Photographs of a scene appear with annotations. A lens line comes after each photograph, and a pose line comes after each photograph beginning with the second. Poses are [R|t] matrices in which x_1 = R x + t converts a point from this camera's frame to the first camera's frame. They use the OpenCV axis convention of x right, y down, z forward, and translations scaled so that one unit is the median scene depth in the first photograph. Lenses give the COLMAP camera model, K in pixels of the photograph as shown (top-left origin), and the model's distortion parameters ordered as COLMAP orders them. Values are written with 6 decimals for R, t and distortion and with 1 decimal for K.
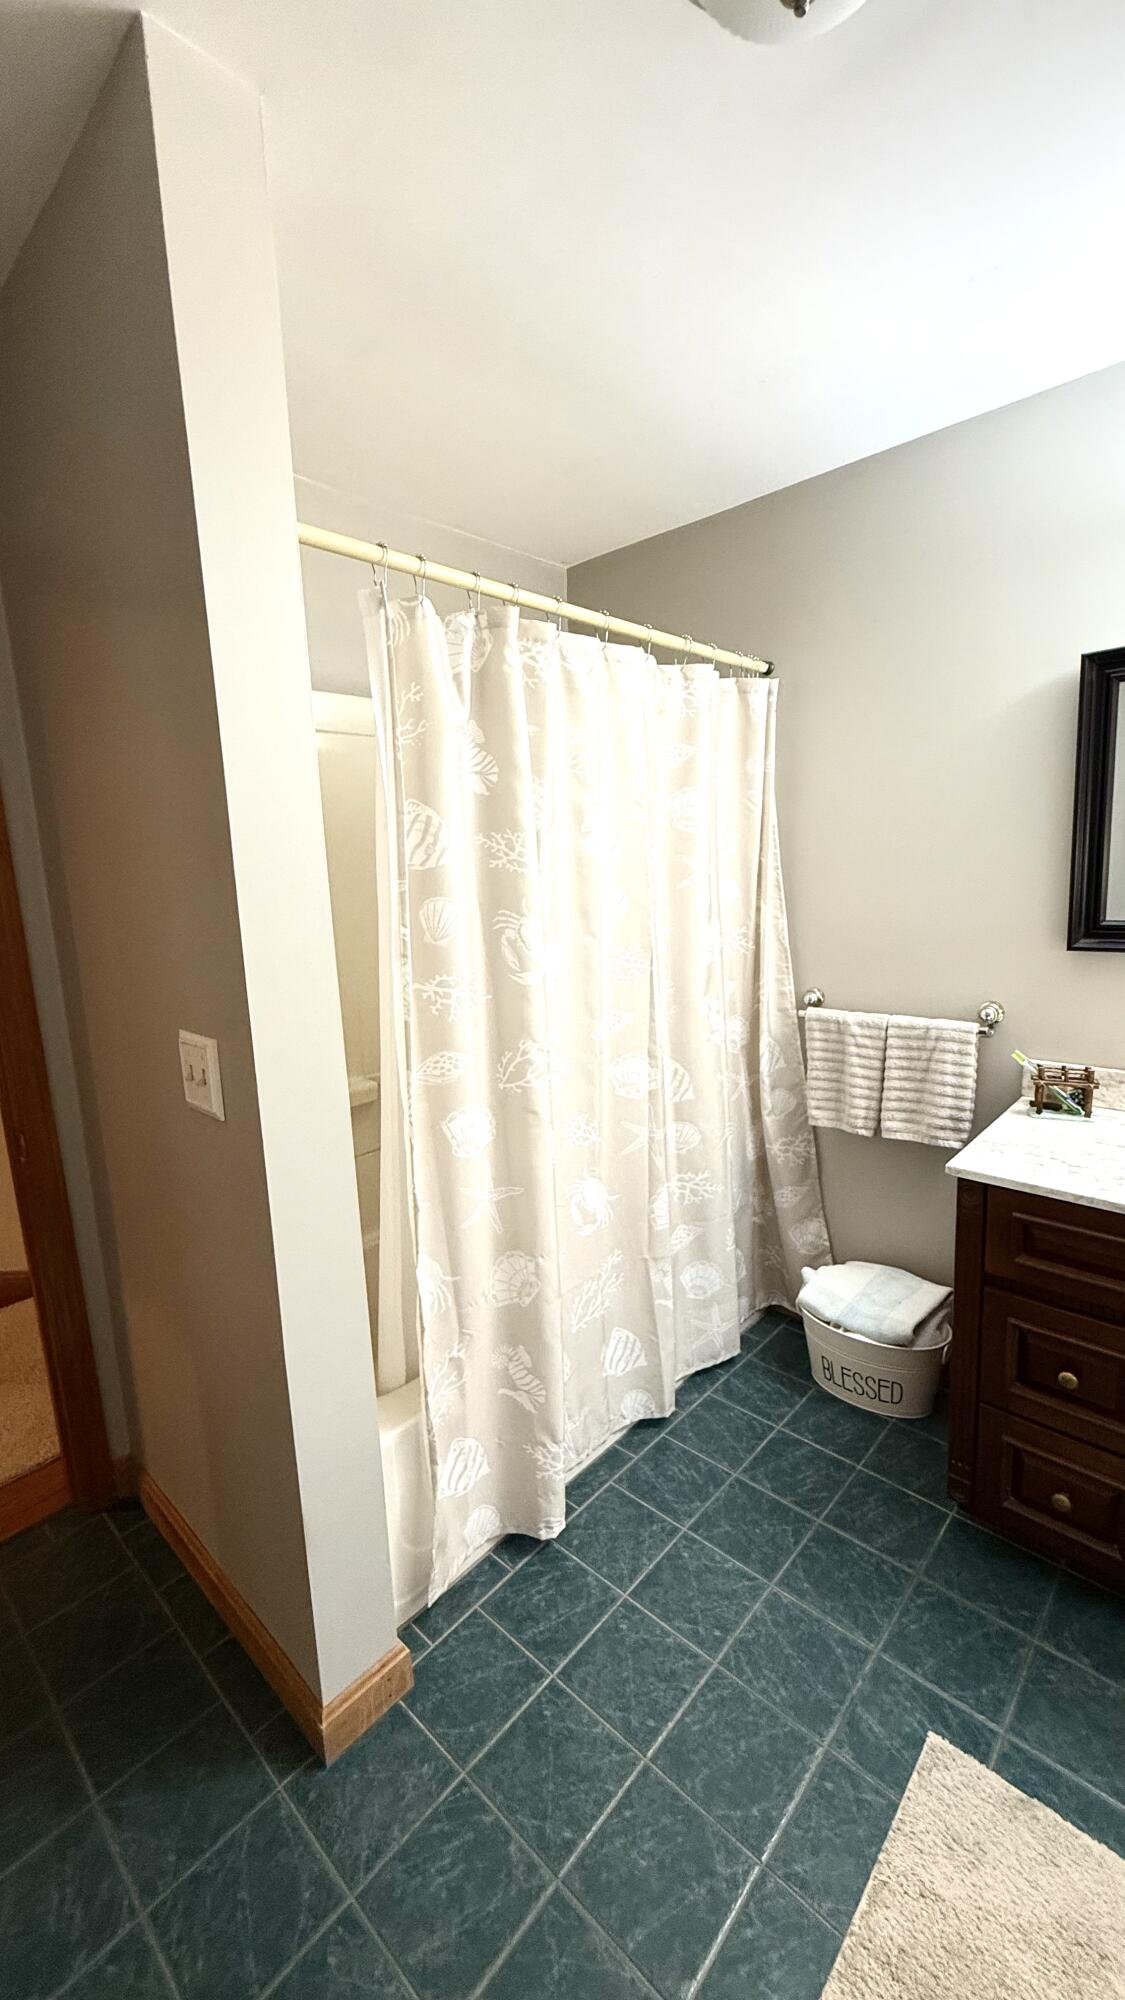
lens RADIAL K [[799.3, 0, 567.3], [0, 799.3, 995.8], [0, 0, 1]] dist [0.001078, 0.000289]
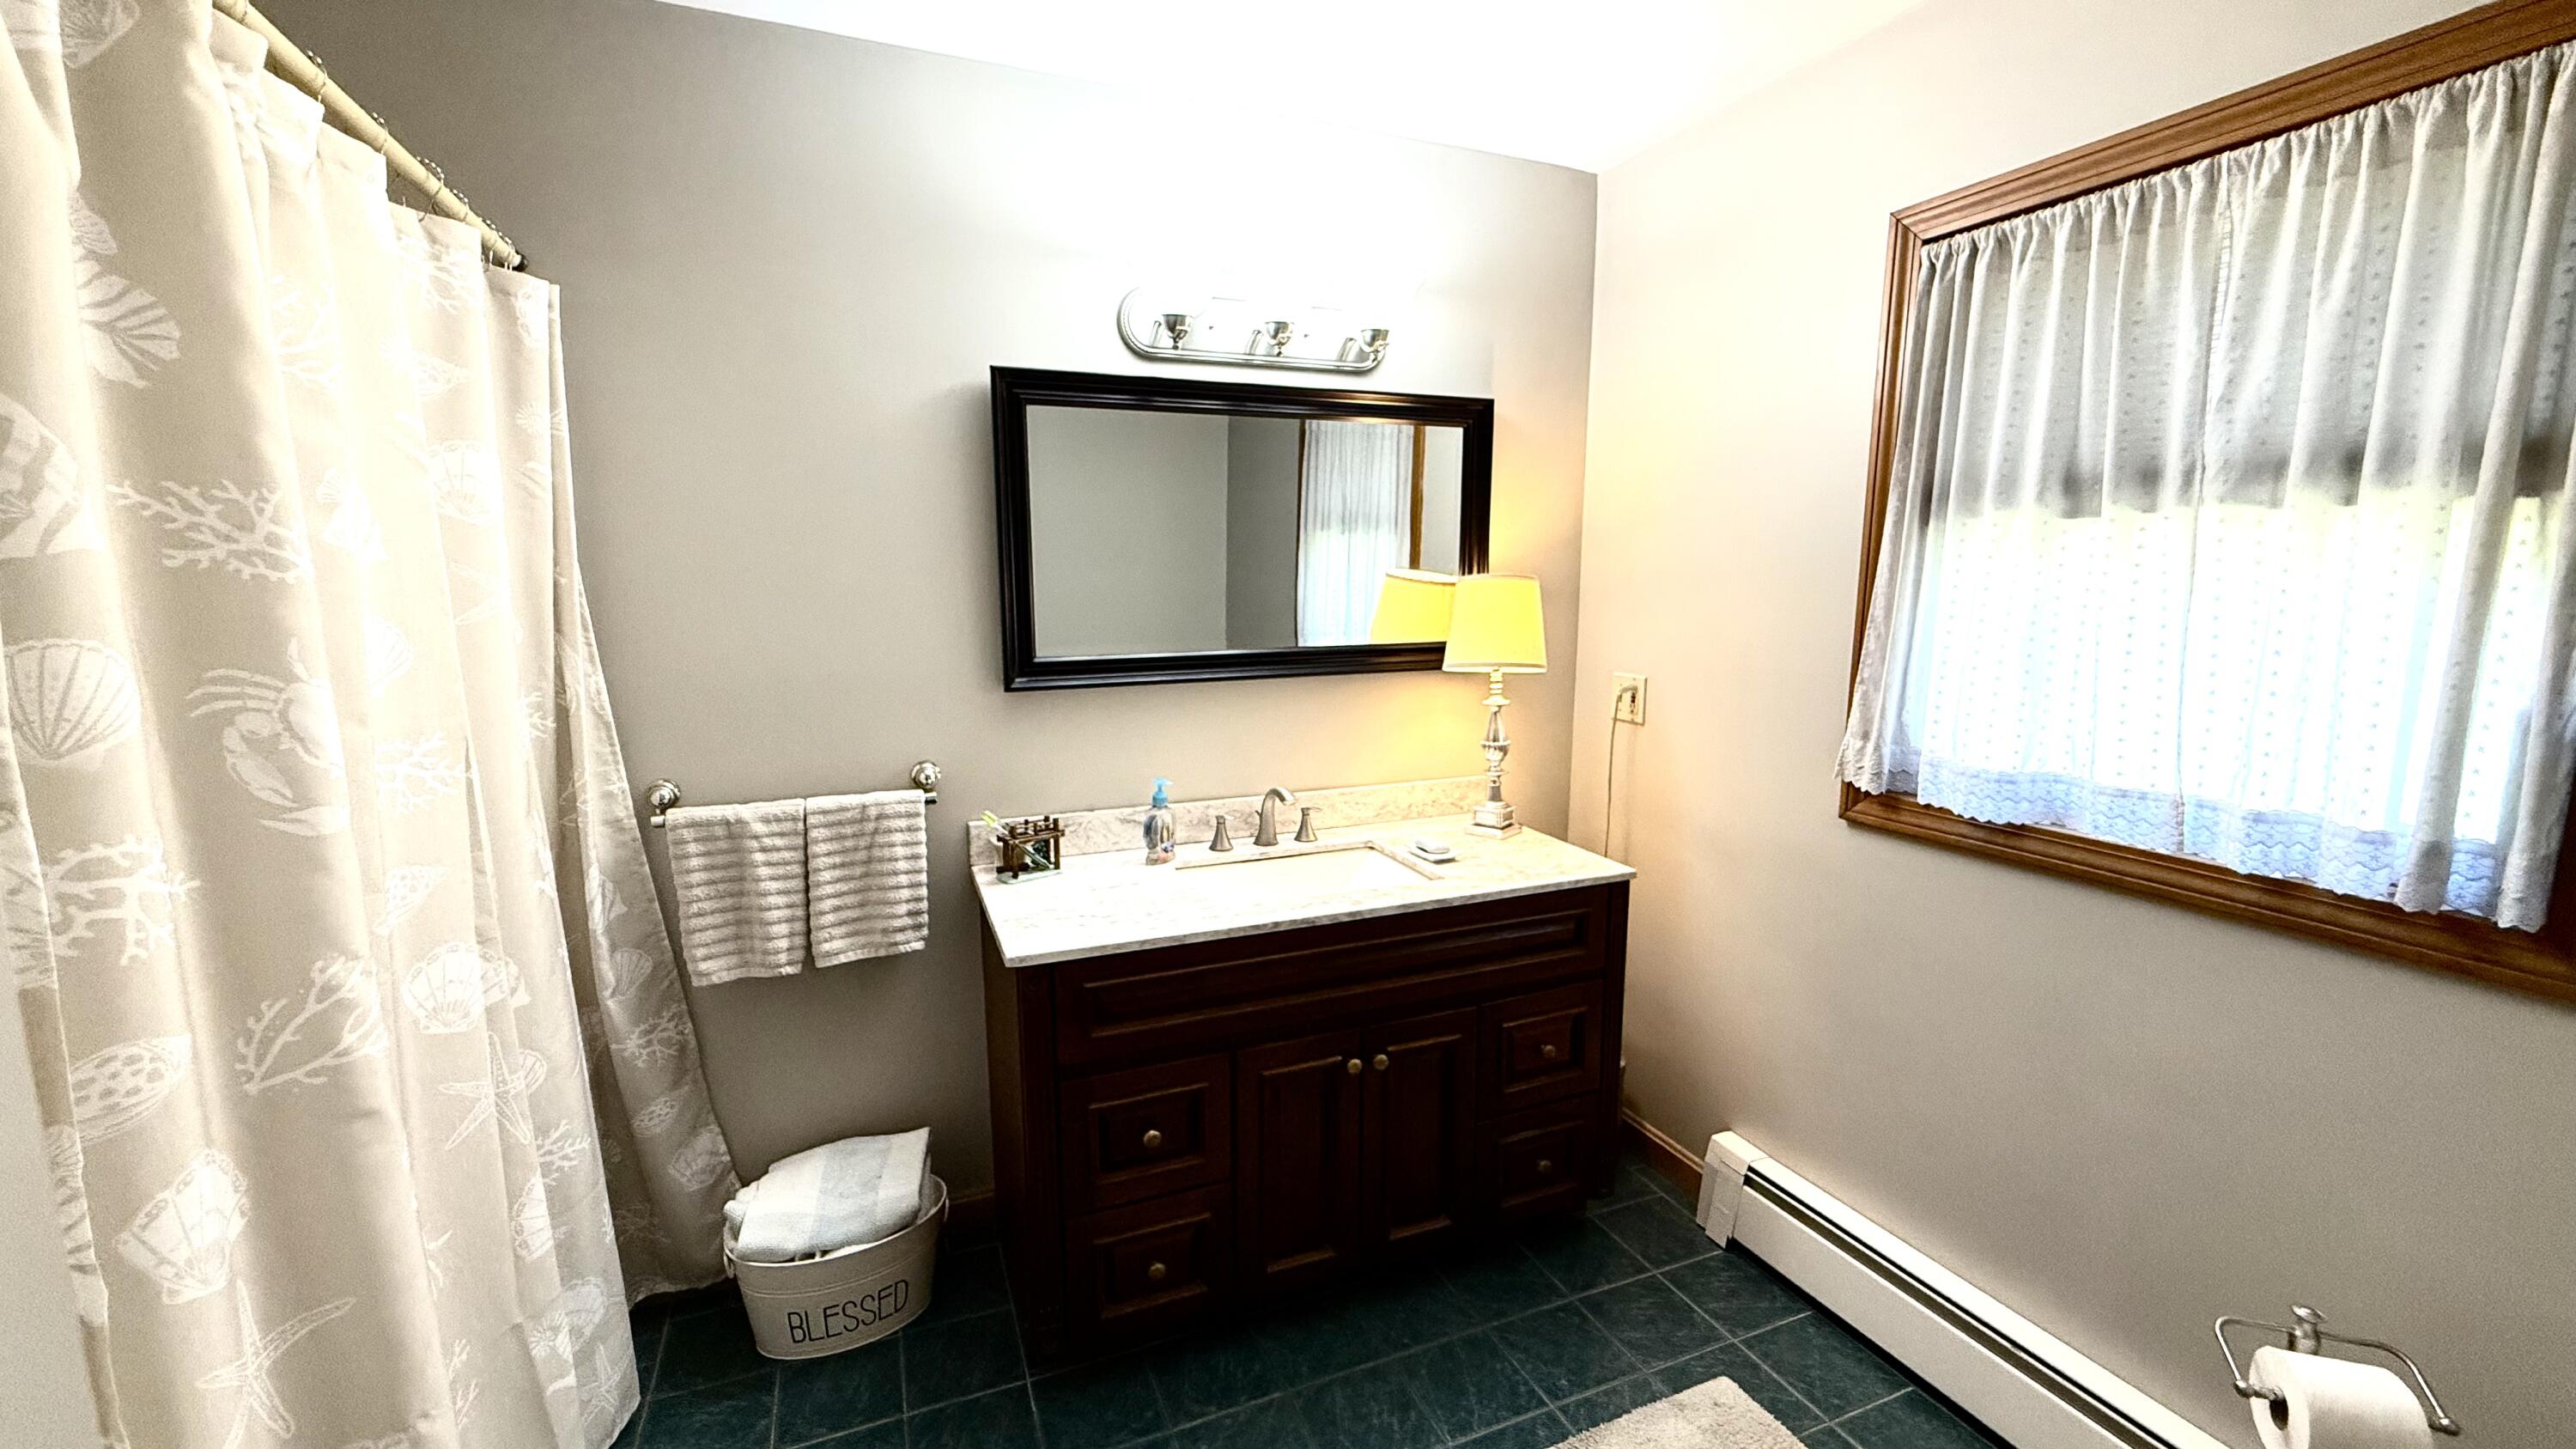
lens RADIAL K [[1029.6, 0, 1281.5], [0, 1029.6, 725.9], [0, 0, 1]] dist [0.001078, 0.000289]
pose [[0.418768, -0.090121, 0.903610, -0.257648], [0.134234, 0.990275, 0.036555, -0.017691], [-0.898117, 0.105988, 0.426792, 0.208225]]
